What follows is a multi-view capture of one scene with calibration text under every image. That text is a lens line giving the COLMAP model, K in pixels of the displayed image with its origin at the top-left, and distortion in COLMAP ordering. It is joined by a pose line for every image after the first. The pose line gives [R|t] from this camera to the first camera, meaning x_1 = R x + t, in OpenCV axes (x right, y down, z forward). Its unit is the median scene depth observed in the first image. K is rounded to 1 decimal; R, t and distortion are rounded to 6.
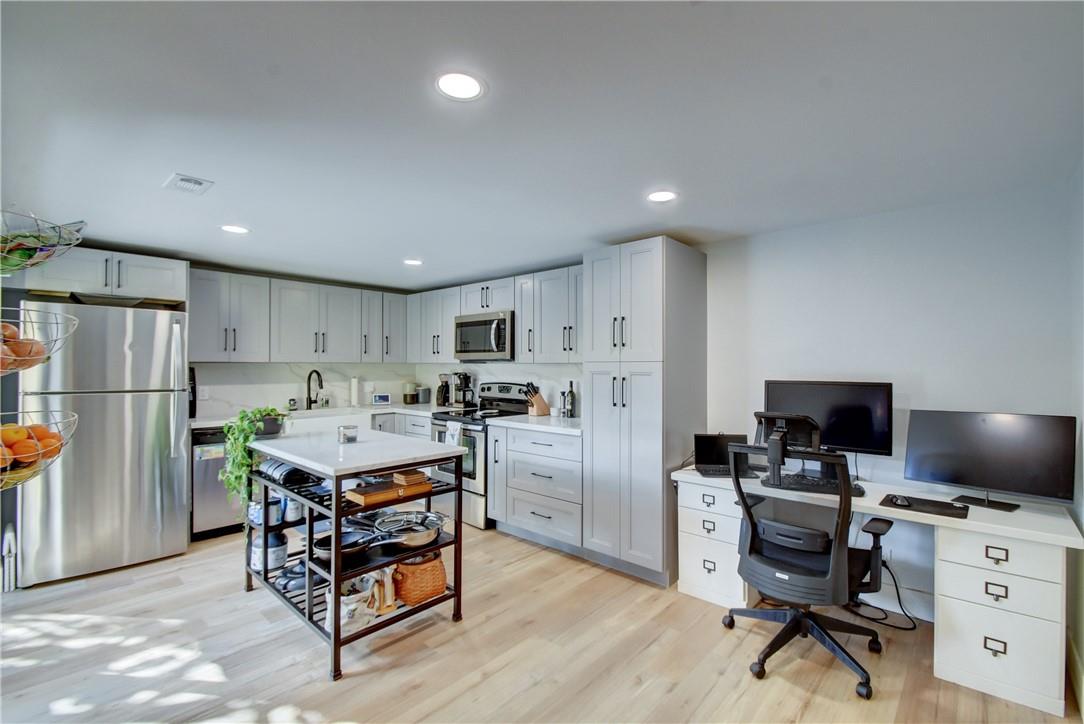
lens RADIAL K [[473.7, 0, 562.1], [0, 473.7, 367.3], [0, 0, 1]] dist [0.008819, -0.018888]
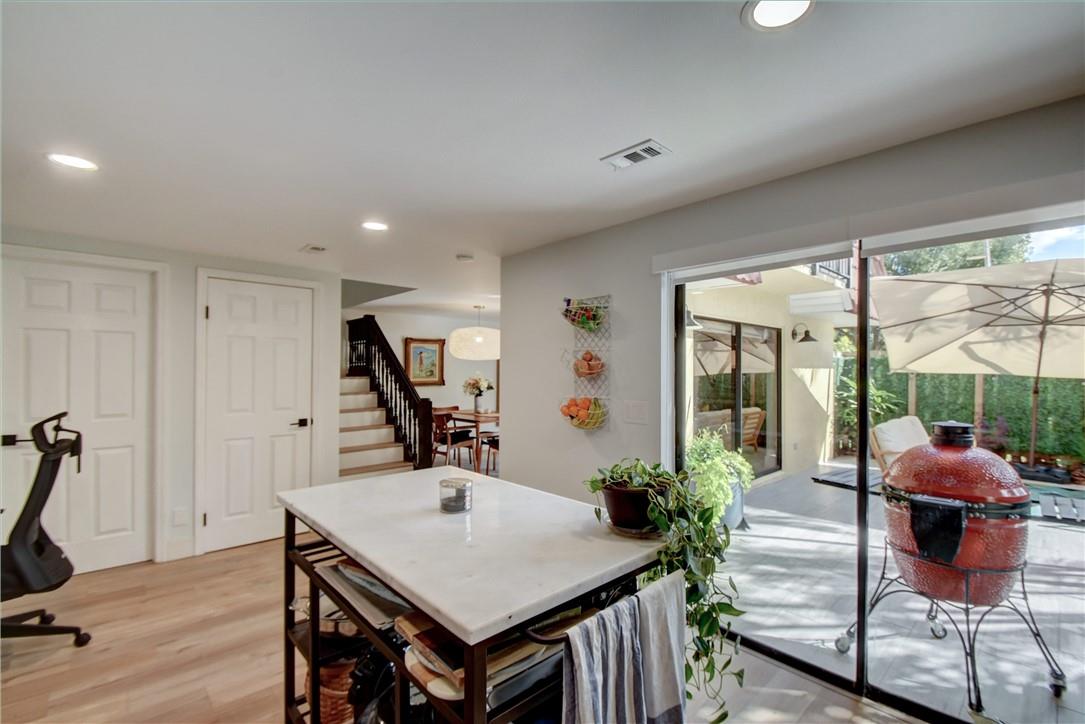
lens RADIAL K [[474.0, 0, 562.9], [0, 474.0, 357.6], [0, 0, 1]] dist [-0.039621, -0.000090]
pose [[-0.996384, -0.002111, 0.084934, -0.413491], [-0.004405, 0.999630, -0.026830, -0.004143], [-0.084846, -0.027107, -0.996025, 1.020971]]
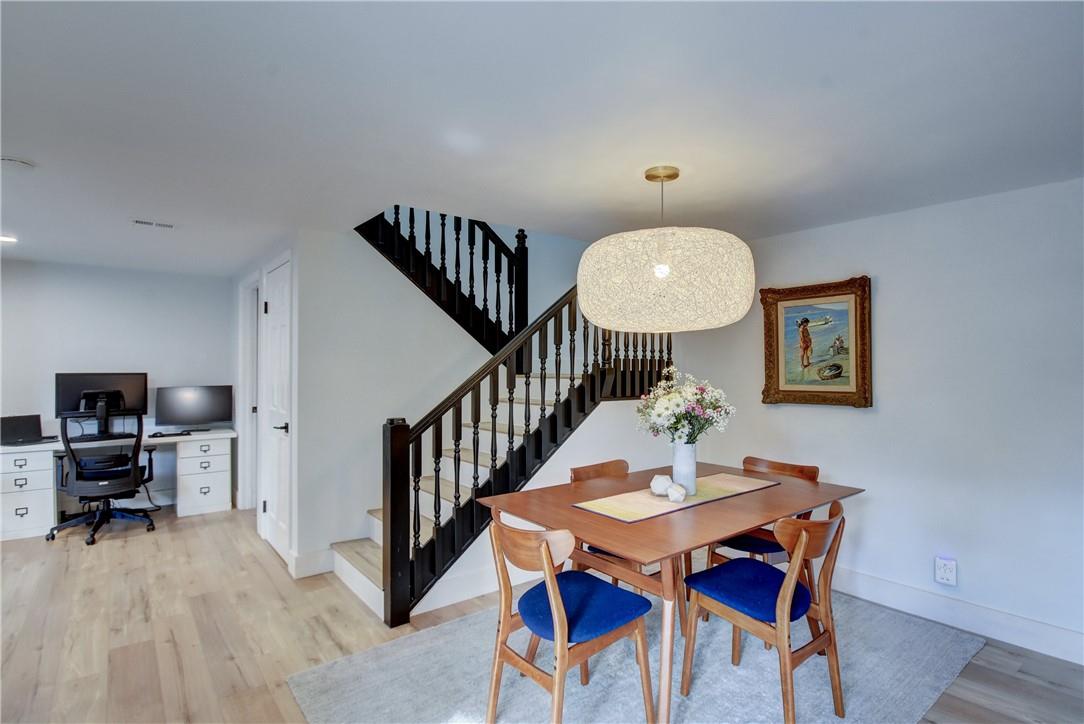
lens RADIAL K [[551.9, 0, 552.7], [0, 551.9, 359.4], [0, 0, 1]] dist [-0.018227, -0.001160]
pose [[0.178795, 0.004192, 0.983877, -0.626056], [-0.000232, 0.999991, -0.004219, -0.005741], [-0.983886, 0.000526, 0.178794, -0.512205]]
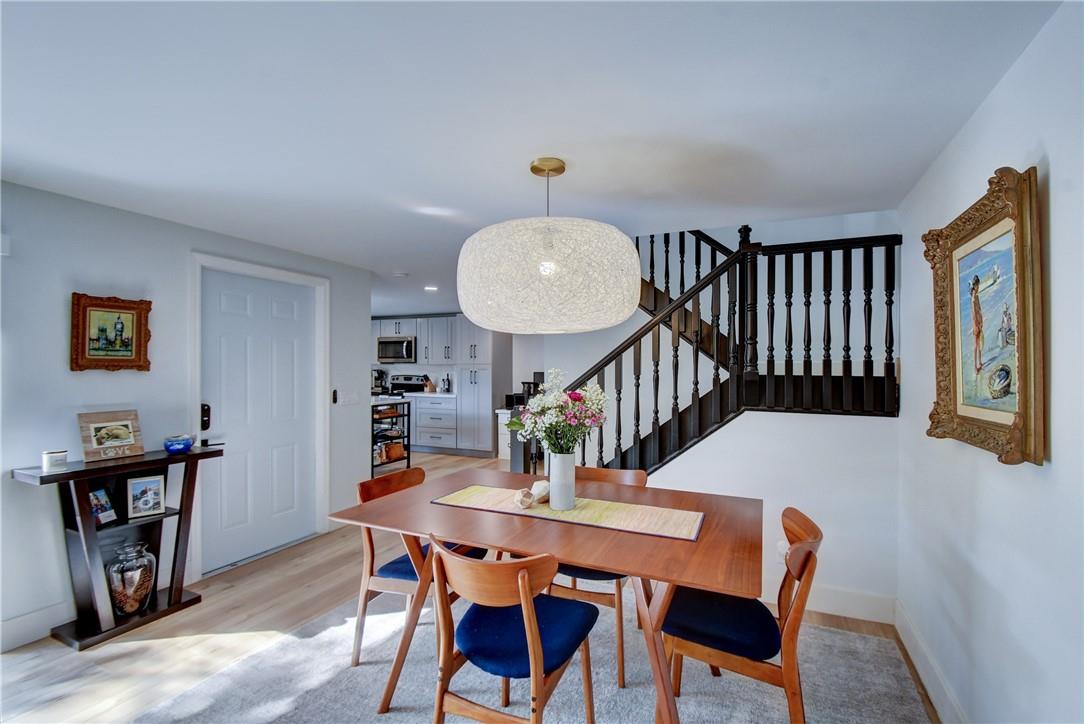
lens RADIAL K [[473.7, 0, 562.1], [0, 473.7, 367.3], [0, 0, 1]] dist [0.008819, -0.018888]
pose [[0.949969, -0.000026, 0.312344, -0.142766], [-0.000732, 0.999997, 0.002311, -0.001688], [-0.312343, -0.002424, 0.949966, -0.995051]]
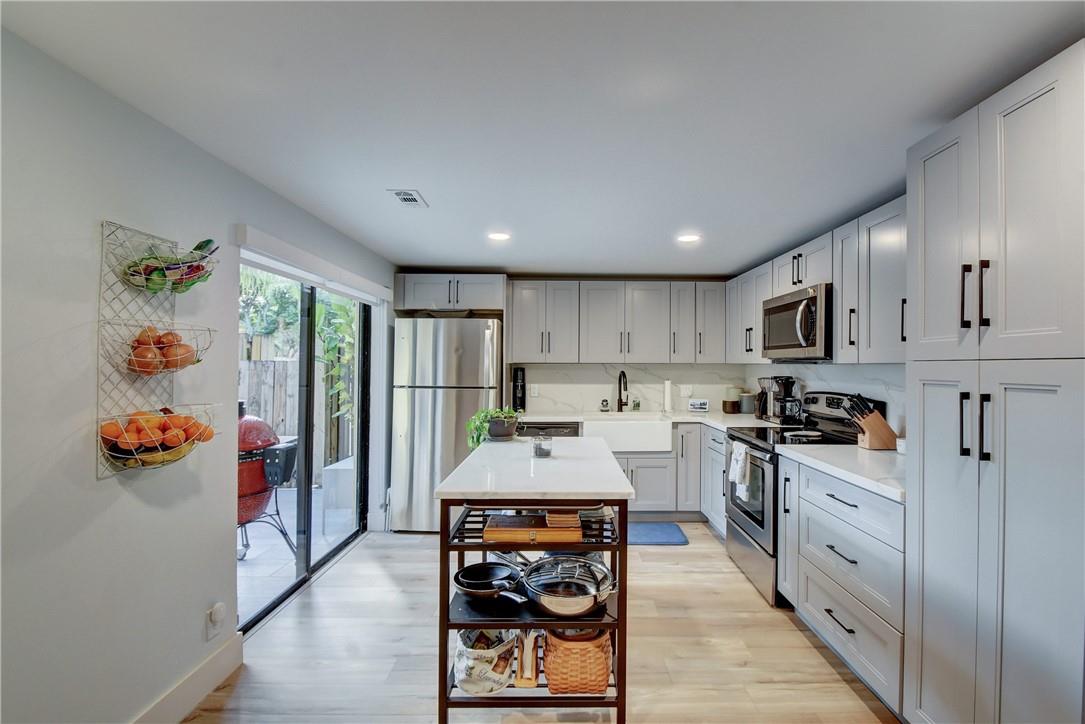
lens RADIAL K [[485.8, 0, 570.2], [0, 485.8, 361.5], [0, 0, 1]] dist [0.008817, -0.016745]
pose [[0.671922, -0.004867, -0.740606, 0.154762], [-0.004550, 0.999932, -0.010699, -0.002584], [0.740608, 0.010559, 0.671855, 0.294352]]
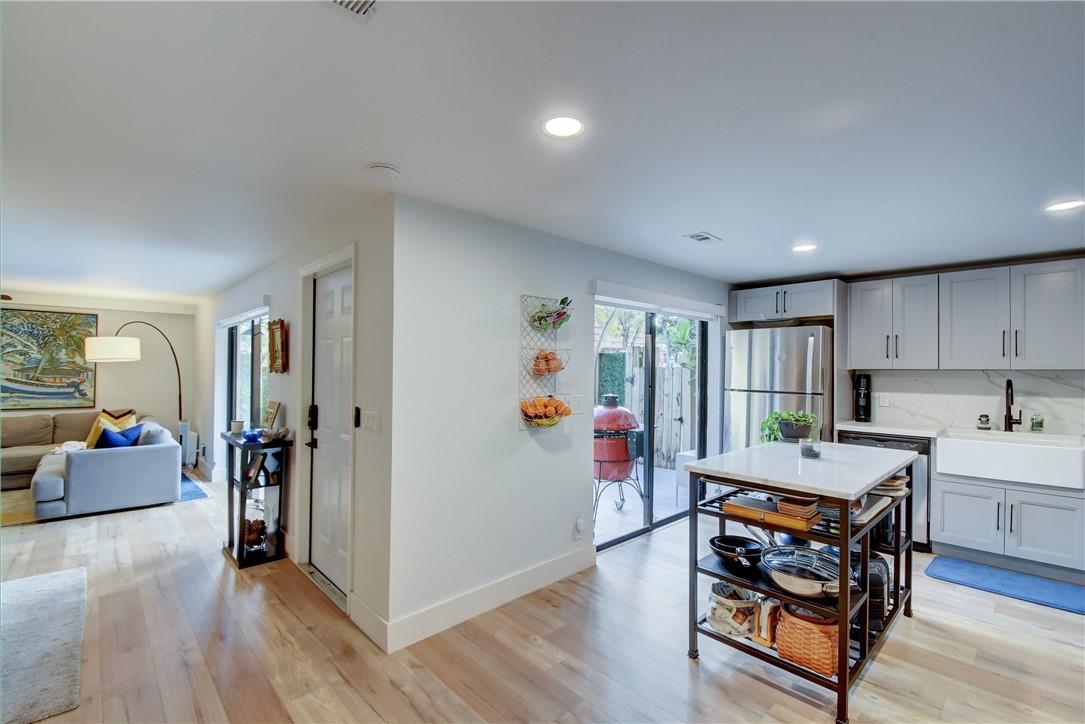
lens RADIAL K [[478.1, 0, 559.2], [0, 478.1, 367.7], [0, 0, 1]] dist [0.009965, -0.013035]
pose [[-0.078034, -0.005087, -0.996938, 0.333734], [-0.008843, 0.999951, -0.004410, -0.003911], [0.996911, 0.008471, -0.078075, 0.388216]]
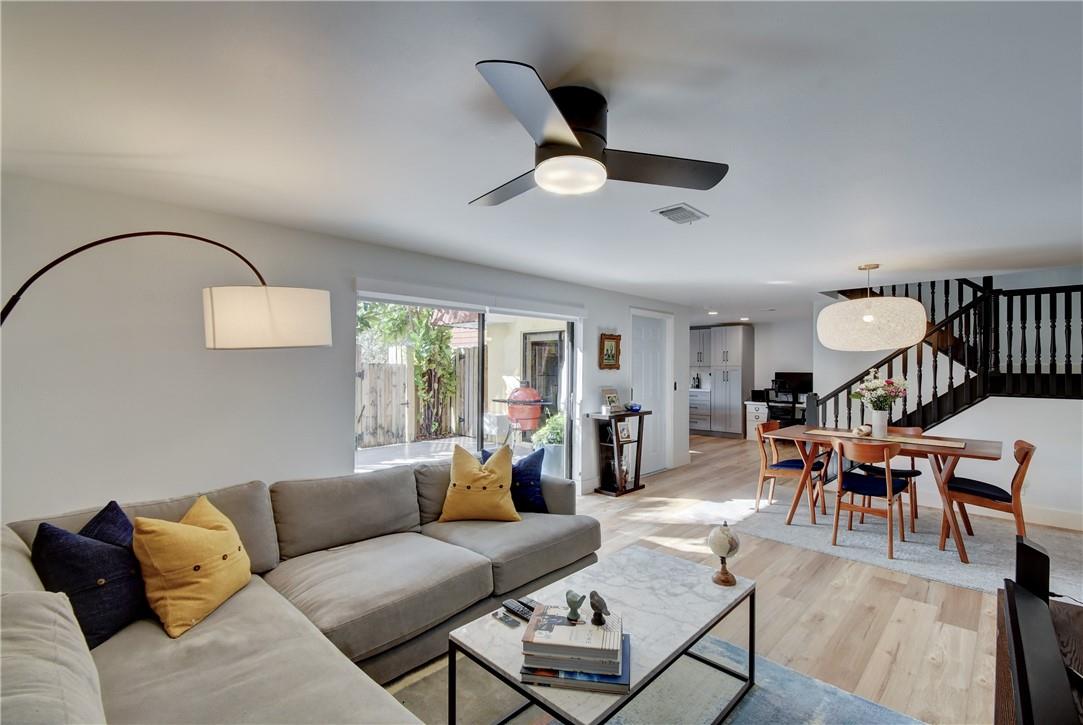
lens RADIAL K [[473.2, 0, 561.6], [0, 473.2, 367.8], [0, 0, 1]] dist [0.008819, -0.018888]
pose [[0.999171, 0.000941, -0.040690, -0.591562], [-0.000923, 0.999999, 0.000457, -0.000898], [0.040690, -0.000419, 0.999172, -1.517401]]
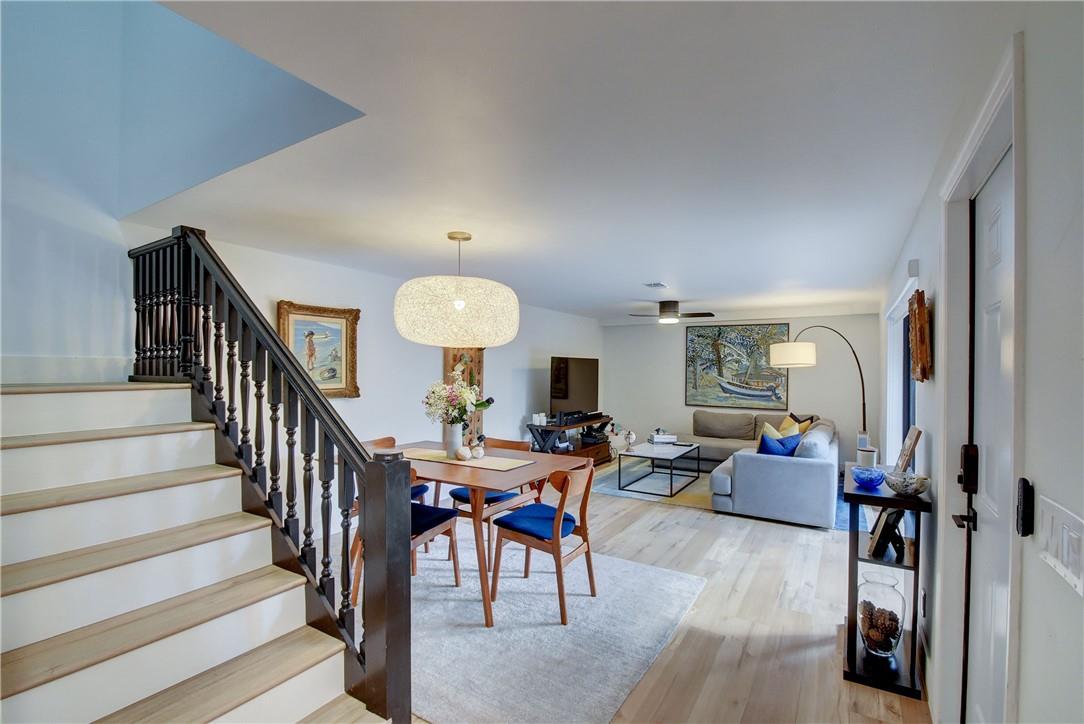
lens RADIAL K [[477.7, 0, 558.7], [0, 477.7, 367.7], [0, 0, 1]] dist [0.009965, -0.013035]
pose [[-0.983482, -0.009363, -0.180764, -0.019095], [-0.008821, 0.999954, -0.003803, -0.003631], [0.180791, -0.002146, -0.983519, 0.255726]]
